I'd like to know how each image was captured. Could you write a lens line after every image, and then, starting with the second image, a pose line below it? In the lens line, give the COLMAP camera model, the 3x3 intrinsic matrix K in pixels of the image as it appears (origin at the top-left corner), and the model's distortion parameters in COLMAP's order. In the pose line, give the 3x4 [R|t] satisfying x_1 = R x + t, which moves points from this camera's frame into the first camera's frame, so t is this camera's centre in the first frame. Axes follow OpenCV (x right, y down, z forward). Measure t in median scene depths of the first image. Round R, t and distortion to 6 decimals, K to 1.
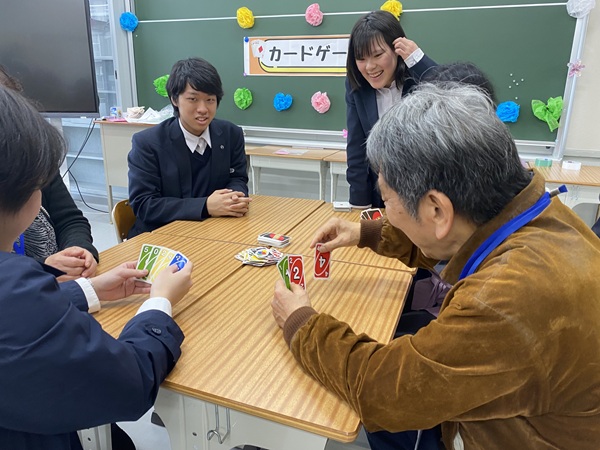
lens RADIAL K [[451.4, 0, 299.9], [0, 451.4, 226.0], [0, 0, 1]] dist [-0.000484, -0.000961]
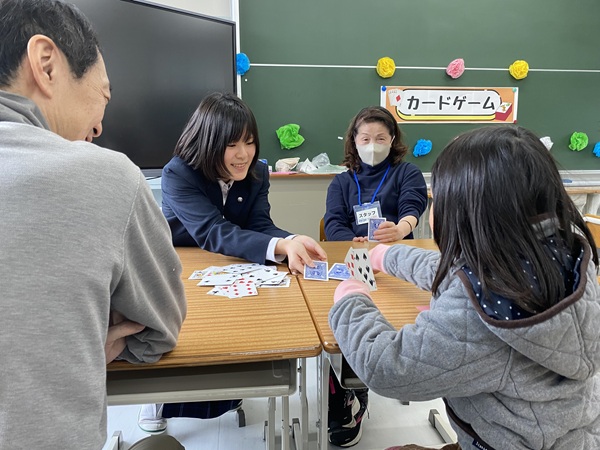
lens RADIAL K [[451.4, 0, 300.0], [0, 451.4, 222.5], [0, 0, 1]] dist [-0.000484, -0.000961]
pose [[0.878391, -0.108957, 0.465358, -0.792161], [0.159220, 0.984761, -0.069969, -0.084651], [-0.450643, 0.135555, 0.882353, 0.252700]]
